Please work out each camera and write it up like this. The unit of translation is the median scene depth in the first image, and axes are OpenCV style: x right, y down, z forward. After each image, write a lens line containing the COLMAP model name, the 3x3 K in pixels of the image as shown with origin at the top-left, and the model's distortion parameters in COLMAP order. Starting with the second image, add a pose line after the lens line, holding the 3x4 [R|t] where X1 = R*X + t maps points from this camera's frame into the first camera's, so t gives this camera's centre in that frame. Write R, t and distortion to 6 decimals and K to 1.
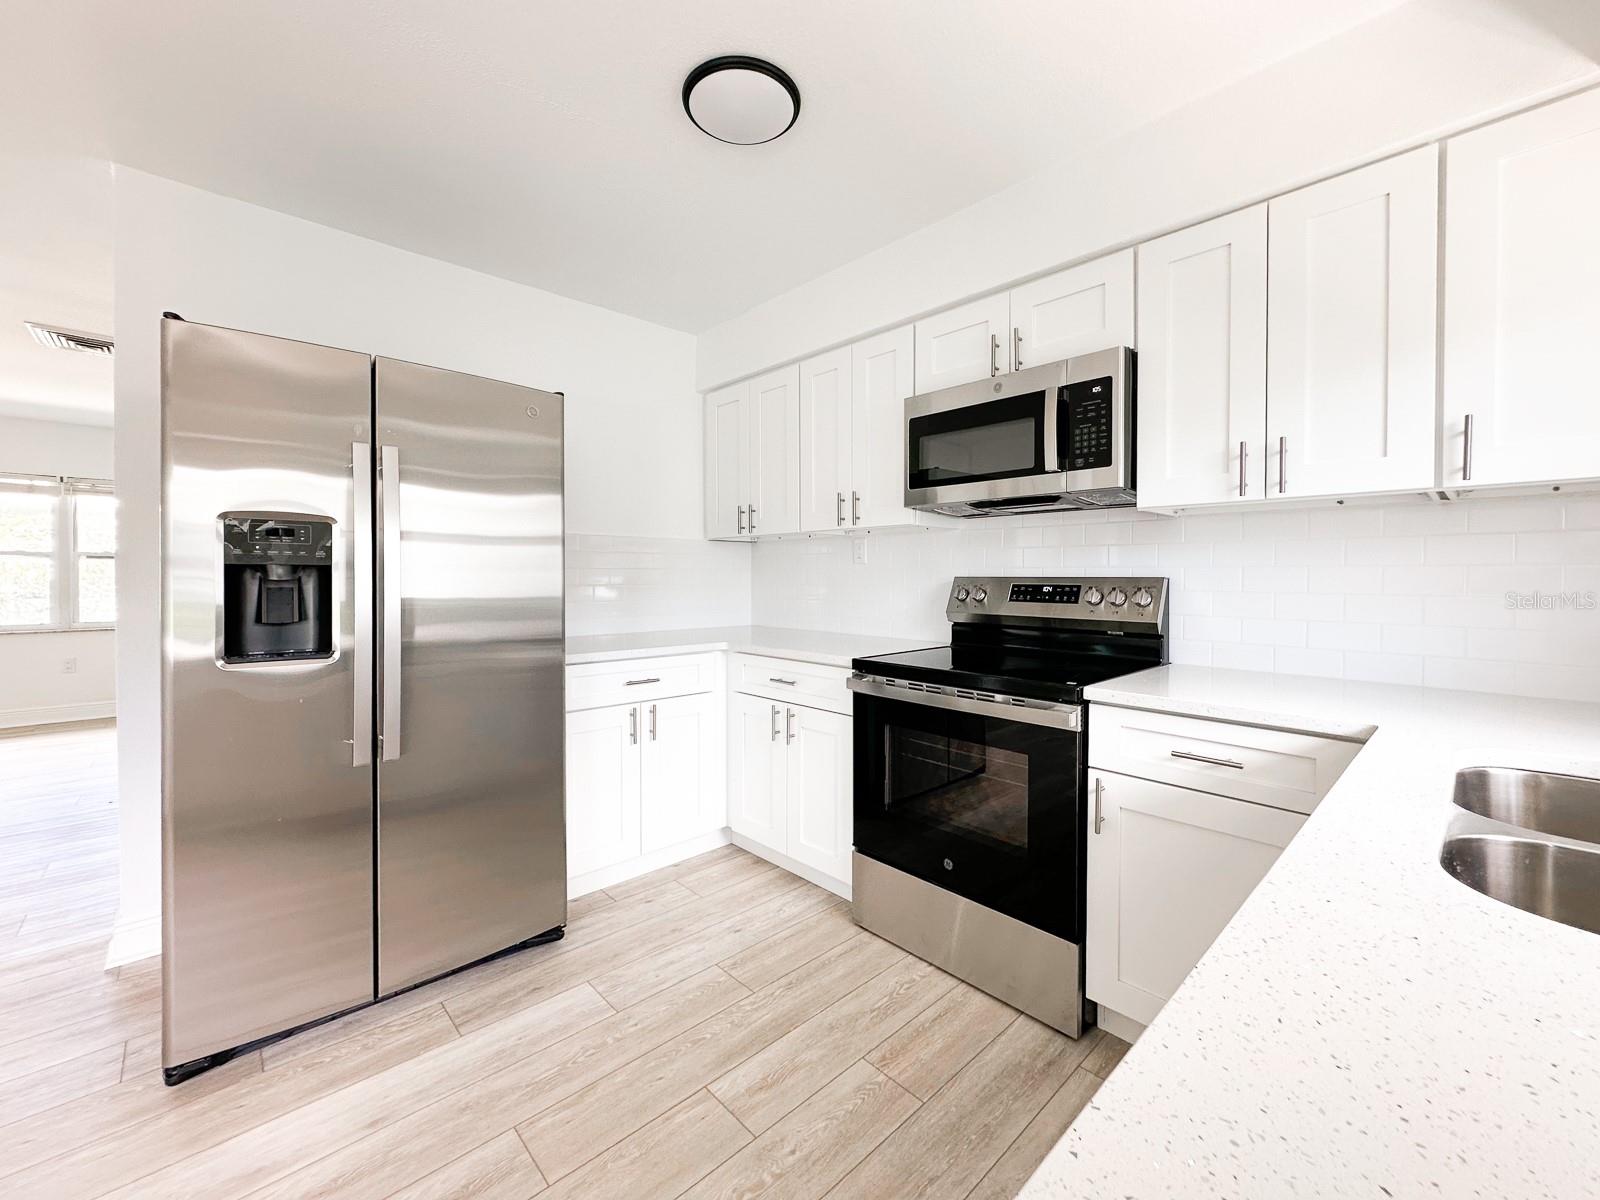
lens RADIAL K [[658.3, 0, 791.4], [0, 658.3, 584.9], [0, 0, 1]] dist [0.003267, -0.002067]
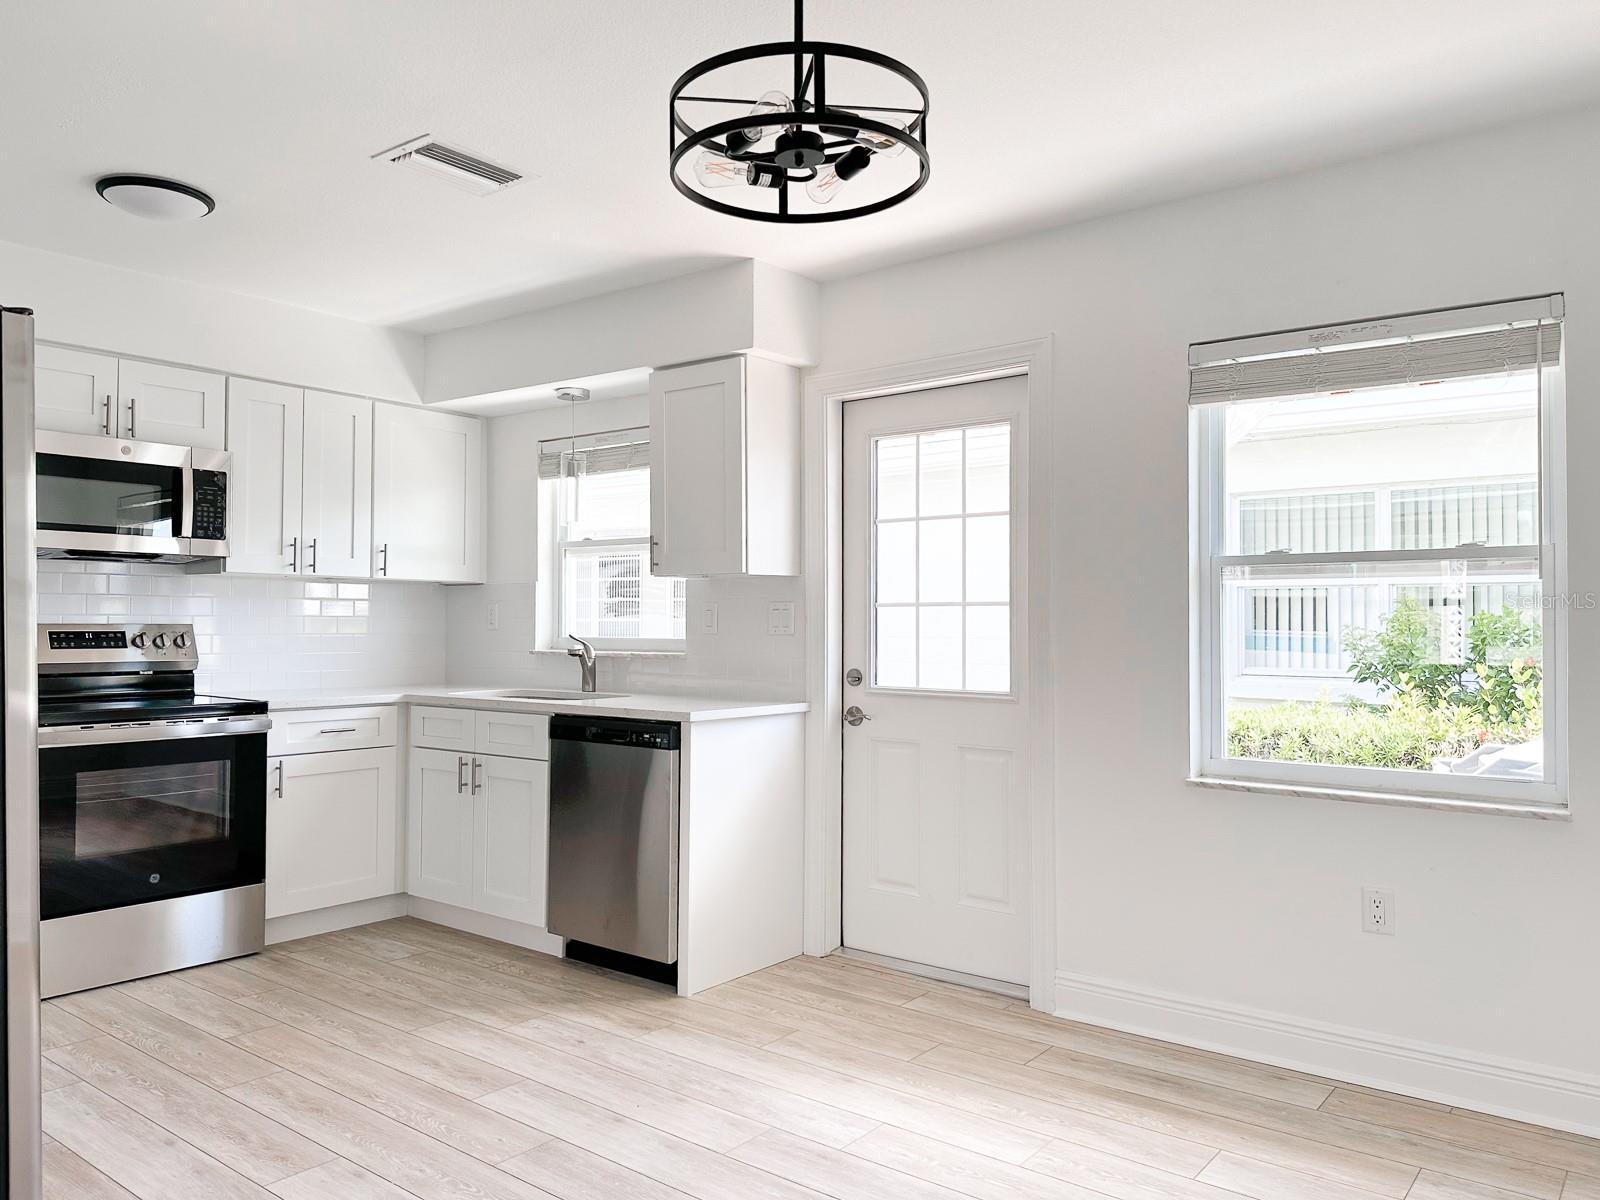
lens RADIAL K [[1121.9, 0, 798.1], [0, 1121.9, 610.9], [0, 0, 1]] dist [0.017209, -0.025251]
pose [[-0.148850, 0.007986, 0.988828, -1.945694], [0.011225, 0.999917, -0.006386, -0.010835], [-0.988796, 0.010149, -0.148927, 0.198976]]
